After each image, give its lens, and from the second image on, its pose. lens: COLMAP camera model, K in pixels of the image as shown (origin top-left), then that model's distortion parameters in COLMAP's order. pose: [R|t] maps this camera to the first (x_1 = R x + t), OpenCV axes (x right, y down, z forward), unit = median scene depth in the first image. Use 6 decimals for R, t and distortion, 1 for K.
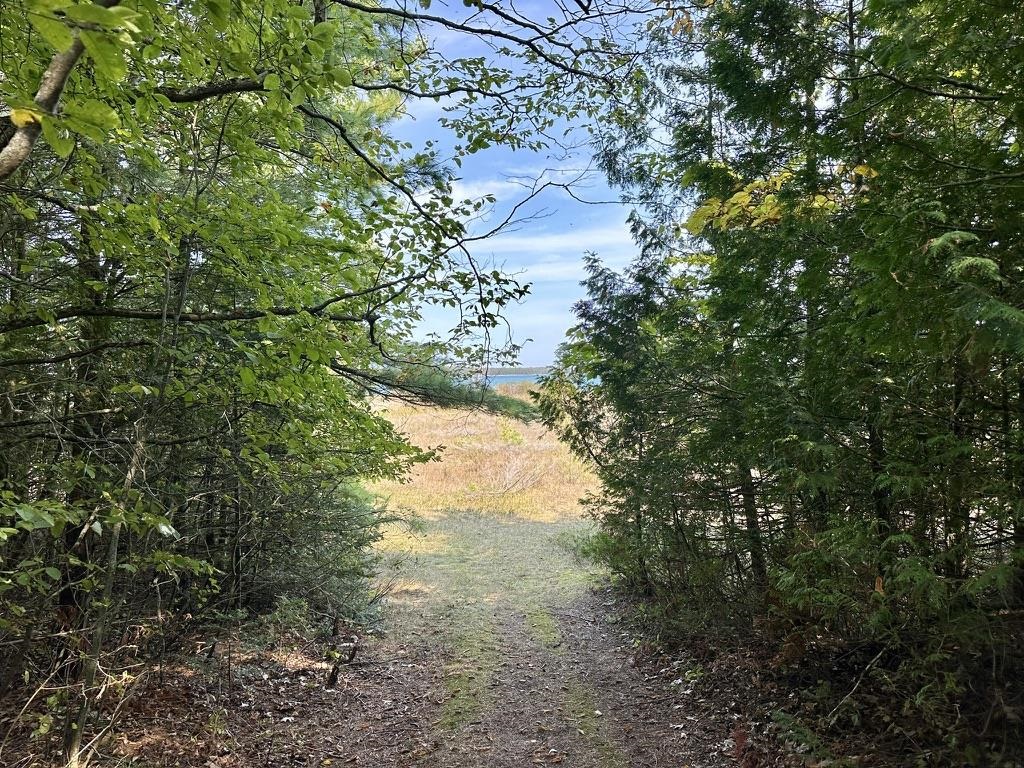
lens RADIAL K [[727.6, 0, 512.0], [0, 727.6, 384.0], [0, 0, 1]] dist [0.071641, -0.079041]
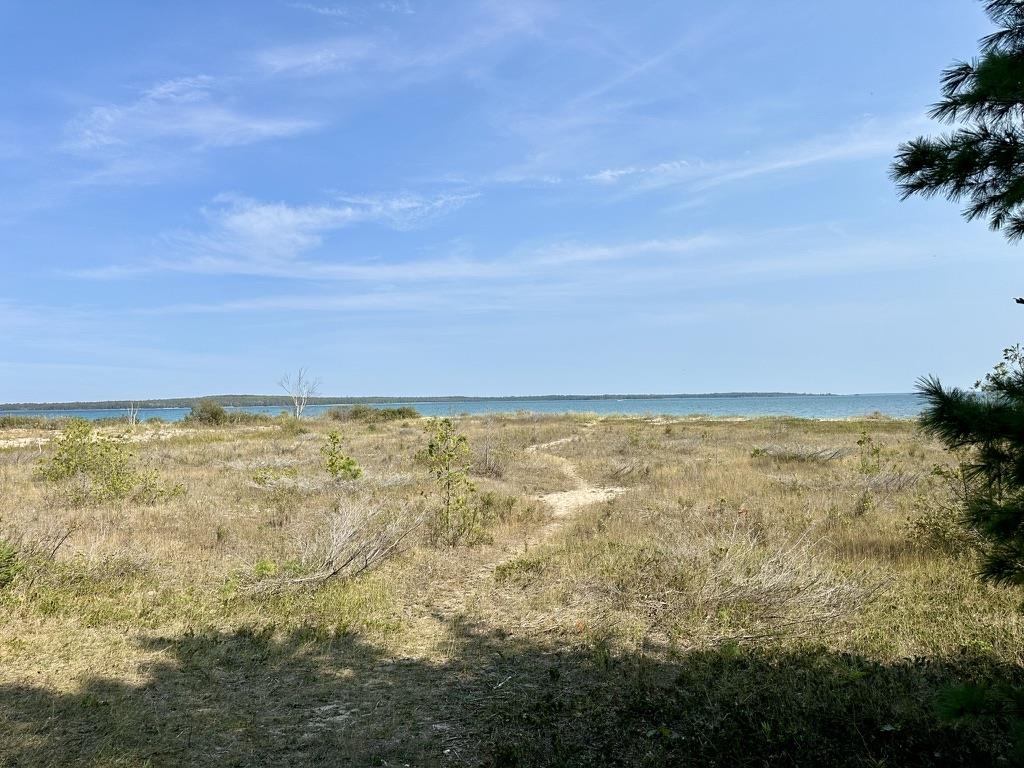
lens RADIAL K [[727.6, 0, 512.0], [0, 727.6, 384.0], [0, 0, 1]] dist [0.071641, -0.079041]
pose [[0.974577, 0.007080, 0.223940, -0.000497], [0.002560, 0.999084, -0.042726, 0.029064], [-0.224038, 0.042213, 0.973666, 0.355813]]
